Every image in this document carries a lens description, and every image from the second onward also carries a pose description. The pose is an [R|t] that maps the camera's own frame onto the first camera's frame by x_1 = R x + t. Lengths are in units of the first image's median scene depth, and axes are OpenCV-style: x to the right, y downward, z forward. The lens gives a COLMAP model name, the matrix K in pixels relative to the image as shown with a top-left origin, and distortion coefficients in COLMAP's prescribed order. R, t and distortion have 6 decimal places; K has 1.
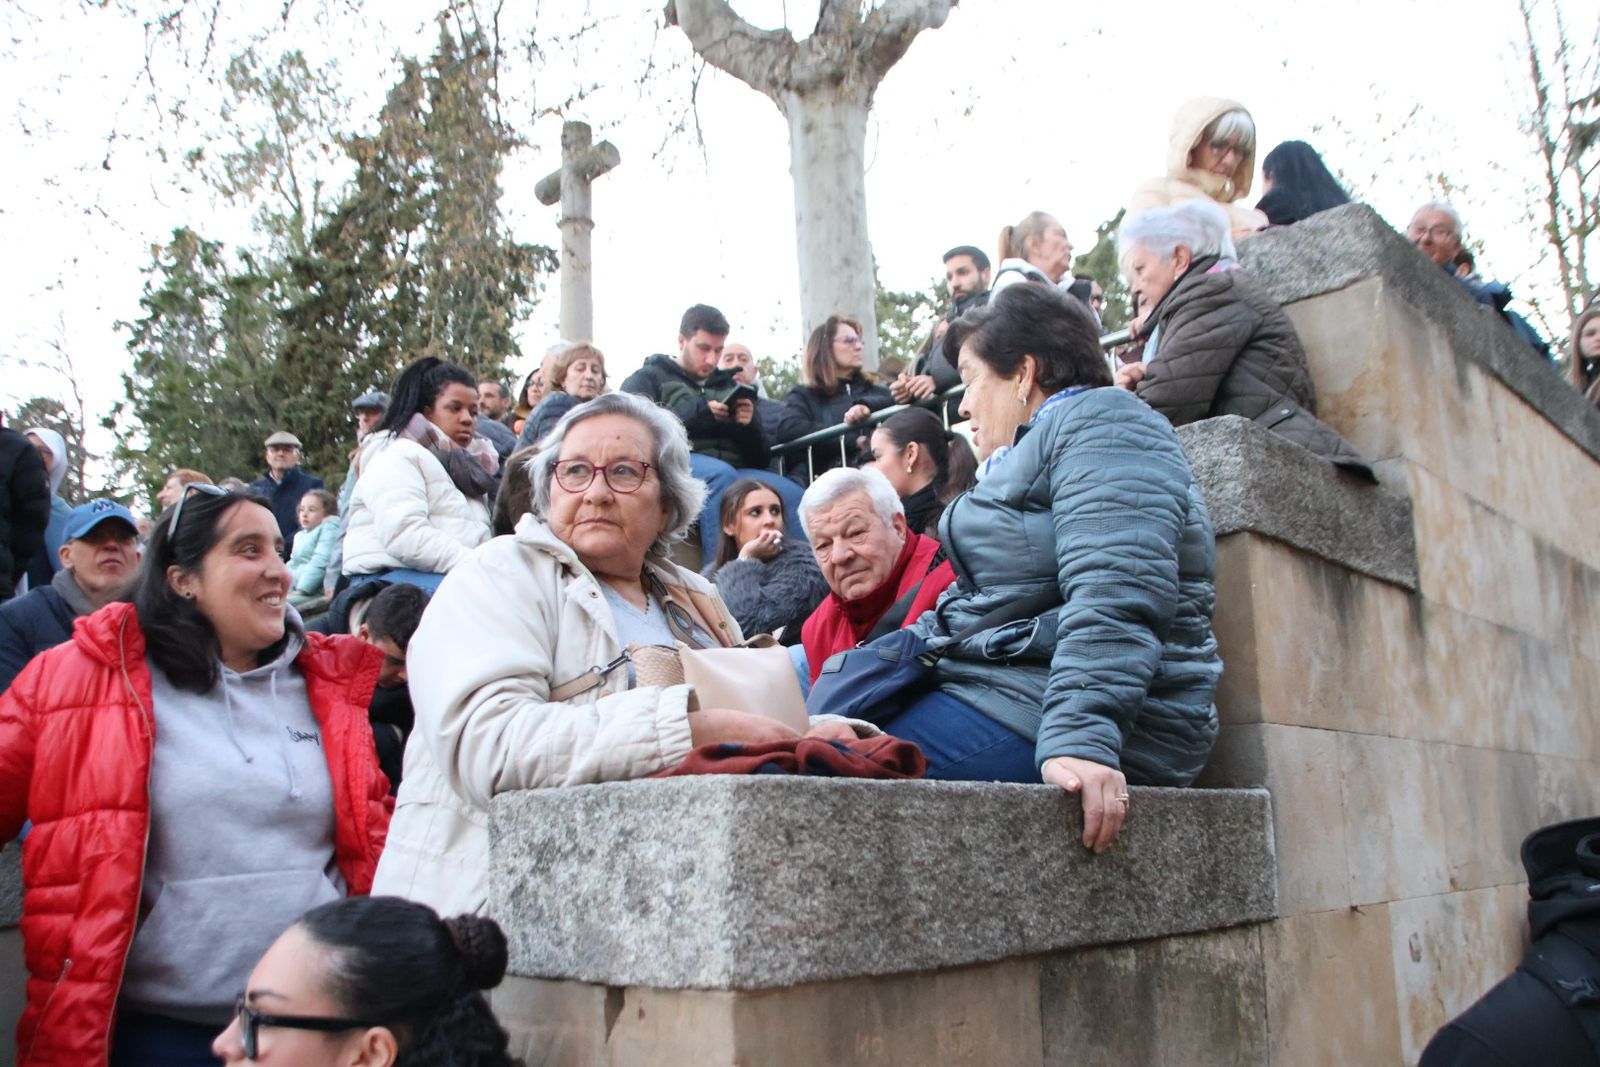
lens RADIAL K [[1317.5, 0, 800.0], [0, 1317.5, 533.5], [0, 0, 1]] dist [-0.101862, 0.056236]
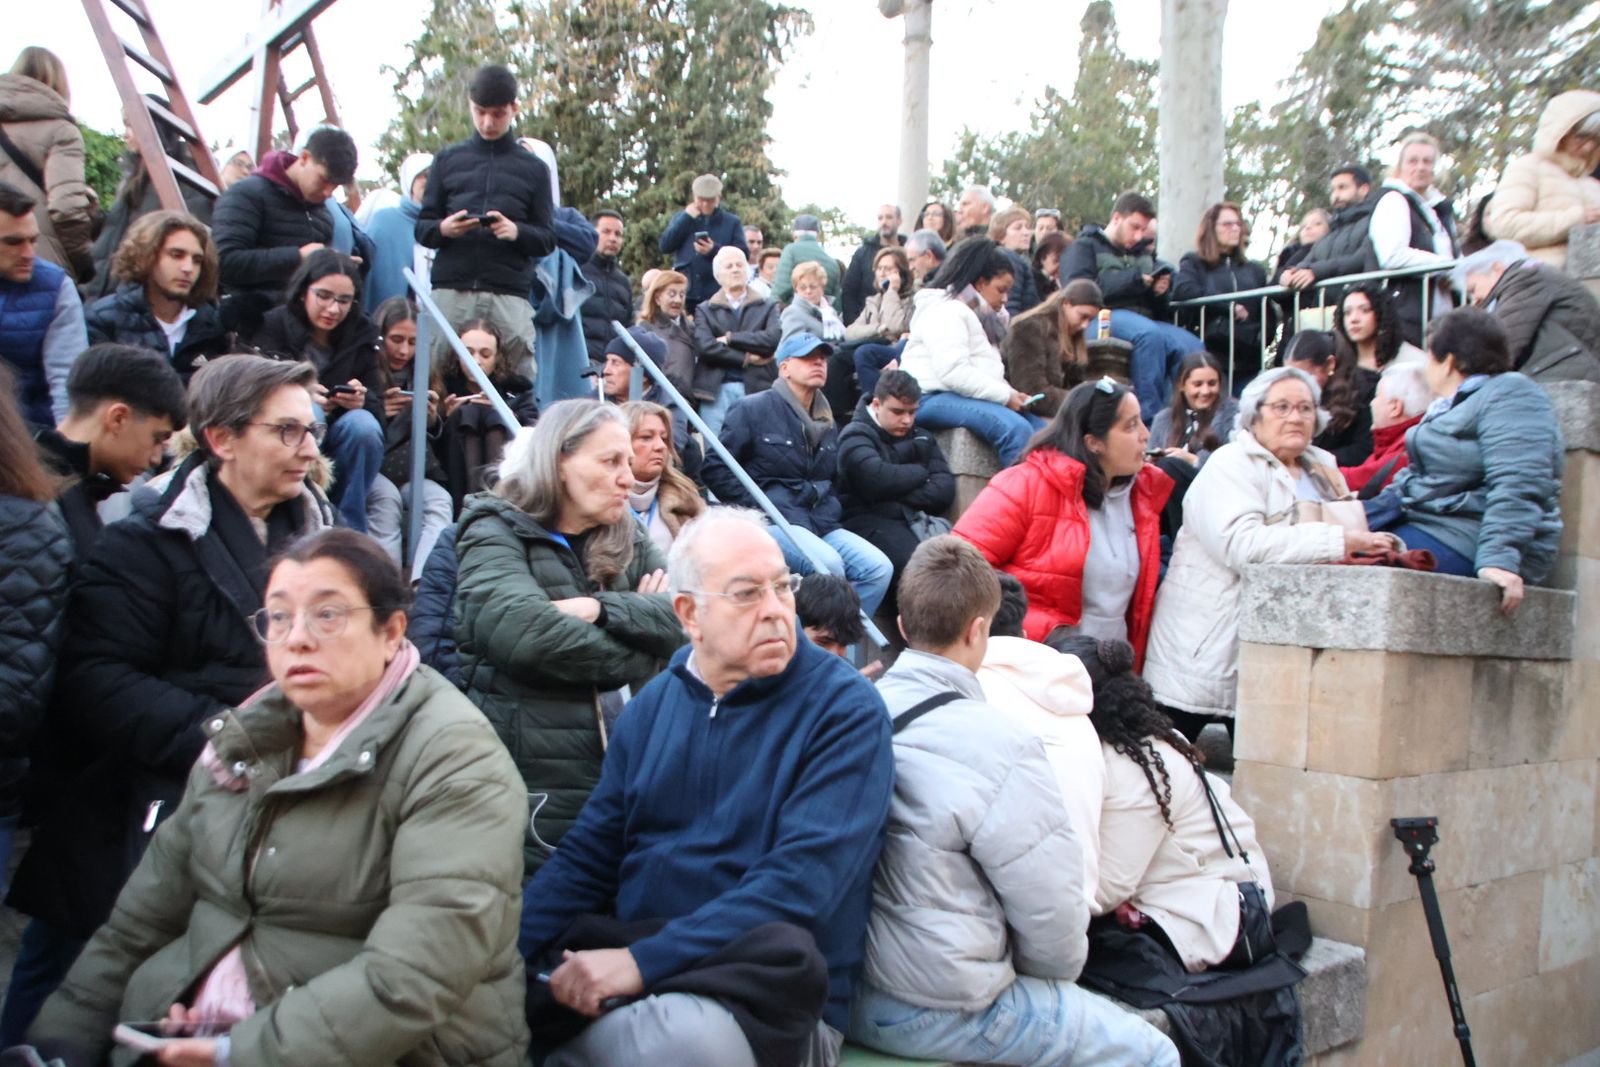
lens RADIAL K [[1317.5, 0, 800.0], [0, 1317.5, 533.5], [0, 0, 1]] dist [-0.101862, 0.056236]
pose [[0.988542, 0.082143, -0.126641, -0.580586], [-0.056937, 0.979908, 0.191149, -0.192845], [0.139798, -0.181748, 0.973357, -1.040528]]
